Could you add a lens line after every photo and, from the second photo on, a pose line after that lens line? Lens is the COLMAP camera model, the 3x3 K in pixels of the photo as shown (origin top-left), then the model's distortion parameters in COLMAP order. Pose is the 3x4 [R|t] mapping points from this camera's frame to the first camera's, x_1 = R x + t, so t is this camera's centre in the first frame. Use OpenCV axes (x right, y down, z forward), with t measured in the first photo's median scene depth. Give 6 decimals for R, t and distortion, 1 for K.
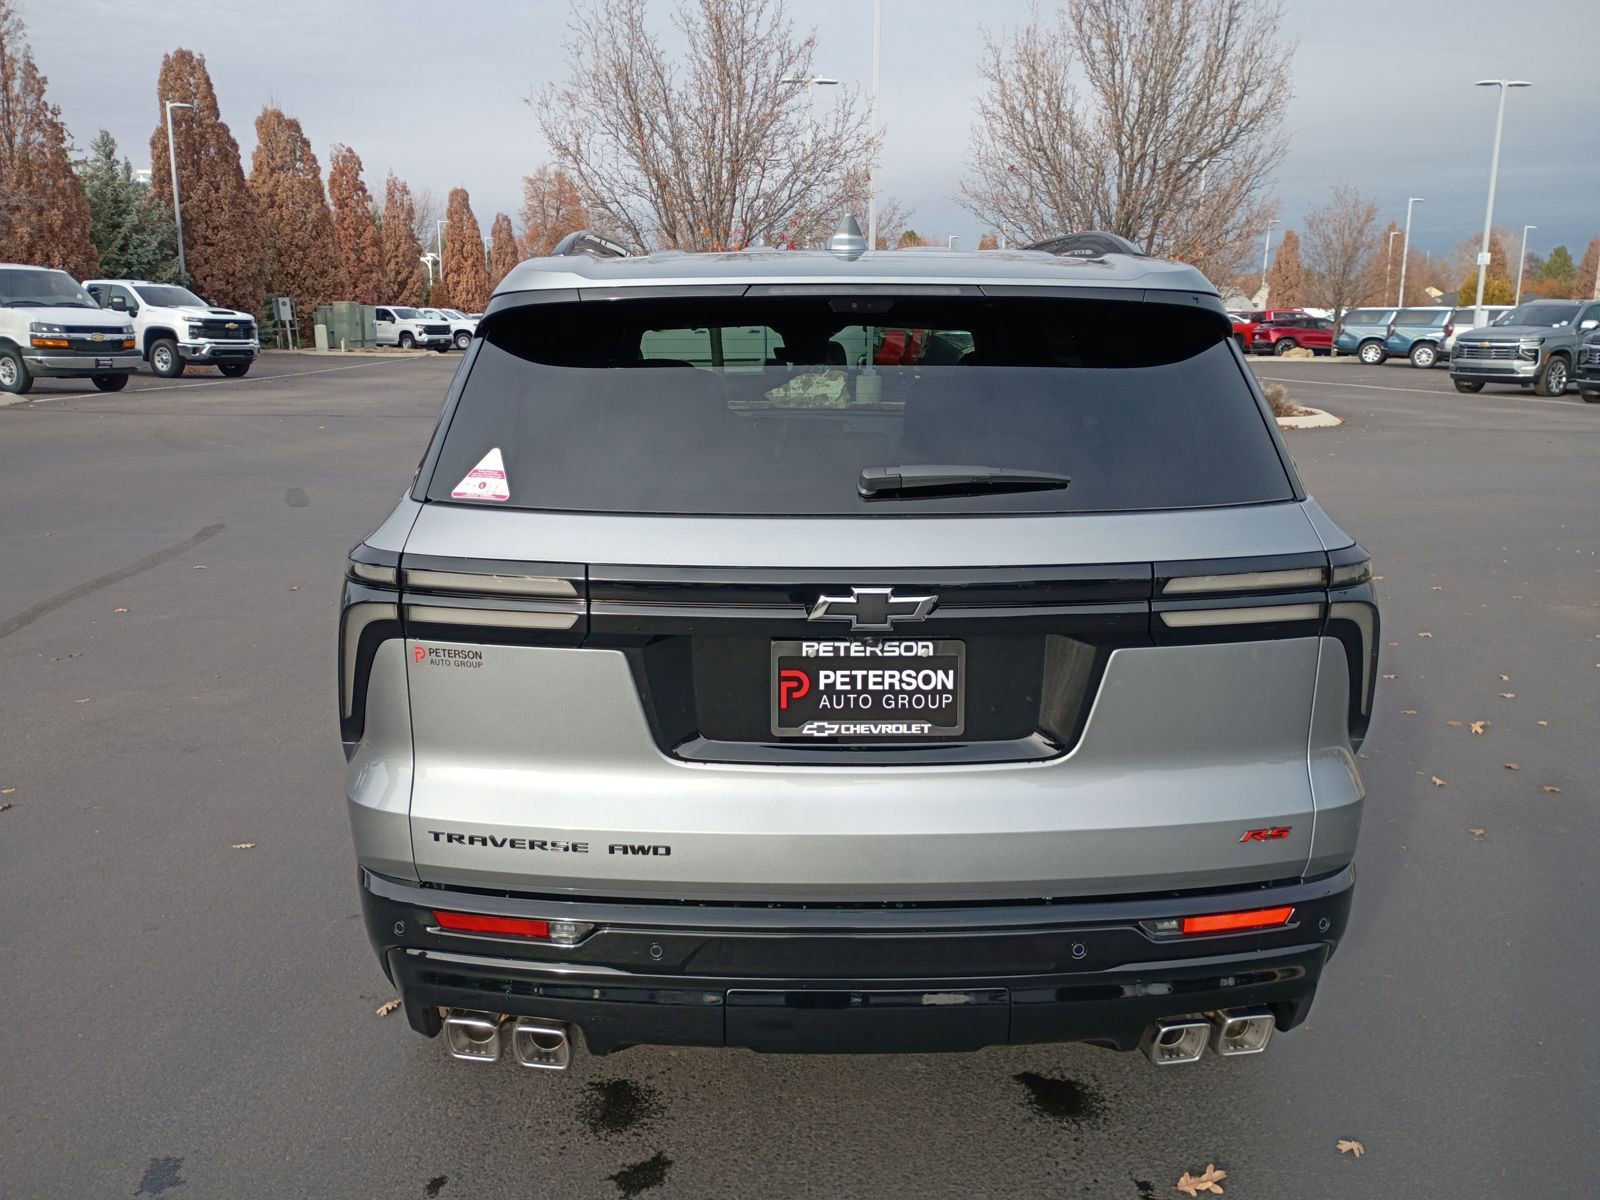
lens RADIAL K [[1341.7, 0, 800.0], [0, 1341.7, 600.0], [0, 0, 1]] dist [0.059061, -0.073694]
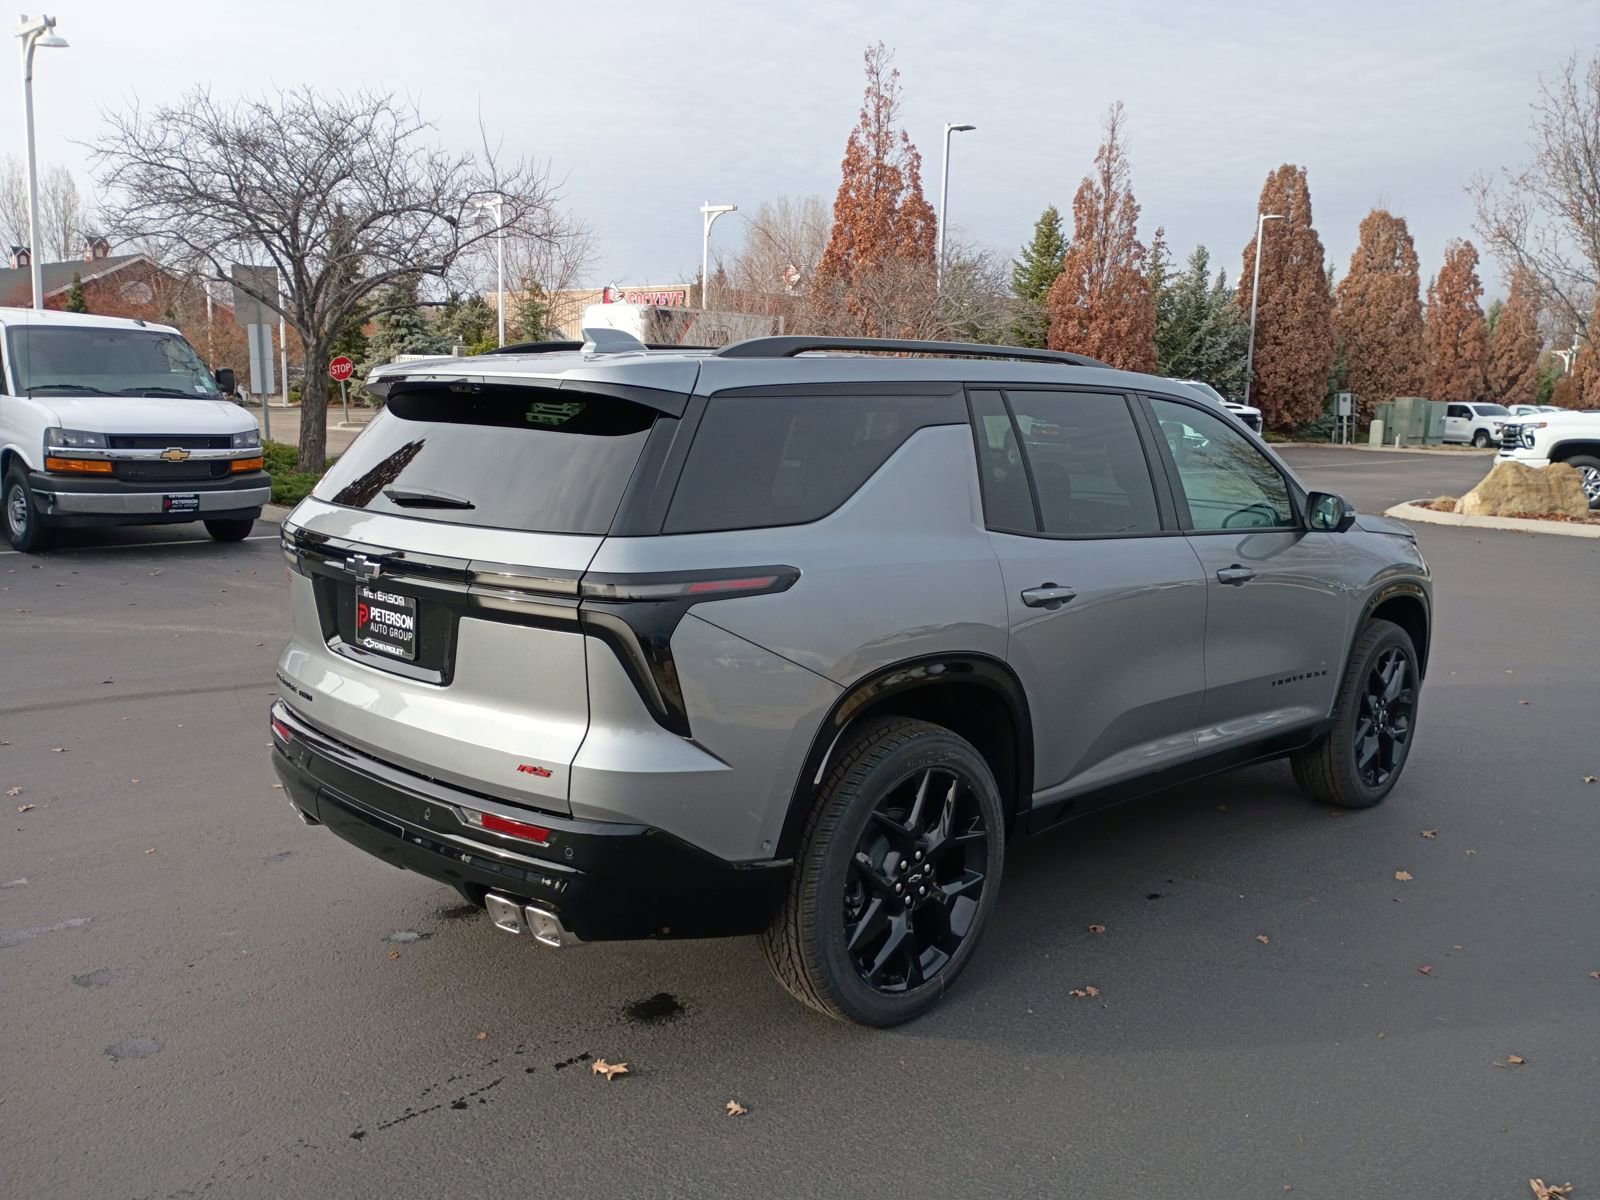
lens RADIAL K [[1324.0, 0, 763.3], [0, 1324.0, 601.0], [0, 0, 1]] dist [0.076949, -0.077220]
pose [[0.679832, 0.123975, -0.722813, 0.099037], [-0.171668, 0.985126, 0.007507, -0.003178], [0.712993, 0.118981, 0.691003, 0.014335]]
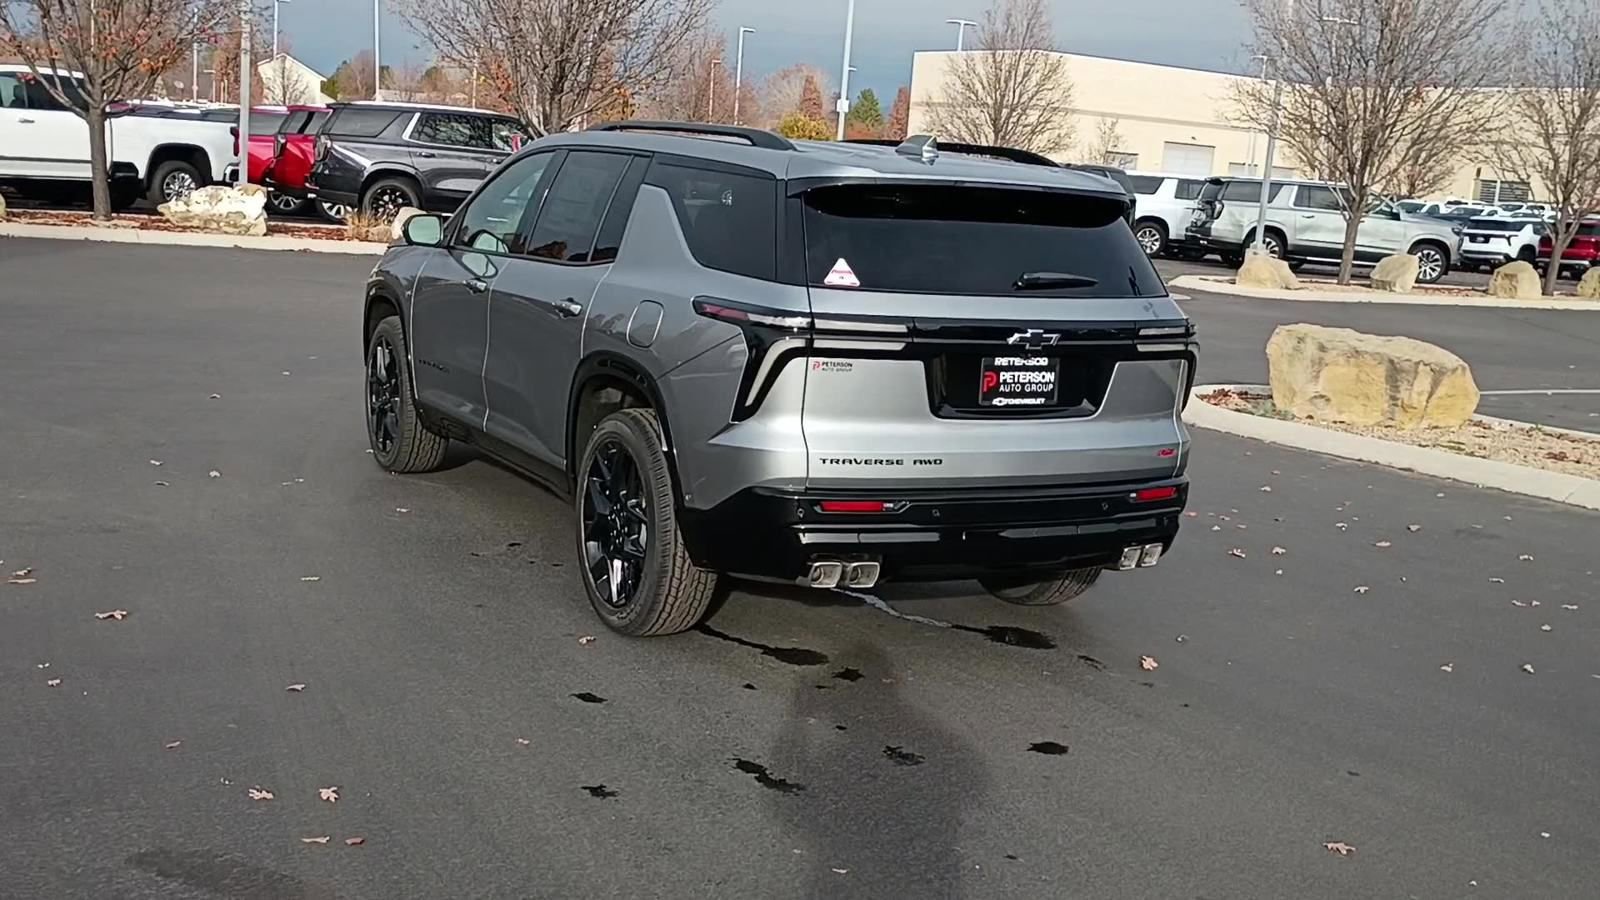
lens RADIAL K [[1711.4, 0, 800.0], [0, 1711.4, 450.0], [0, 0, 1]] dist [0.046026, 0.009868]
pose [[0.889556, -0.019231, 0.456421, -0.094852], [0.027939, 0.999533, -0.012338, 0.012725], [-0.455971, 0.023727, 0.889678, -0.076960]]
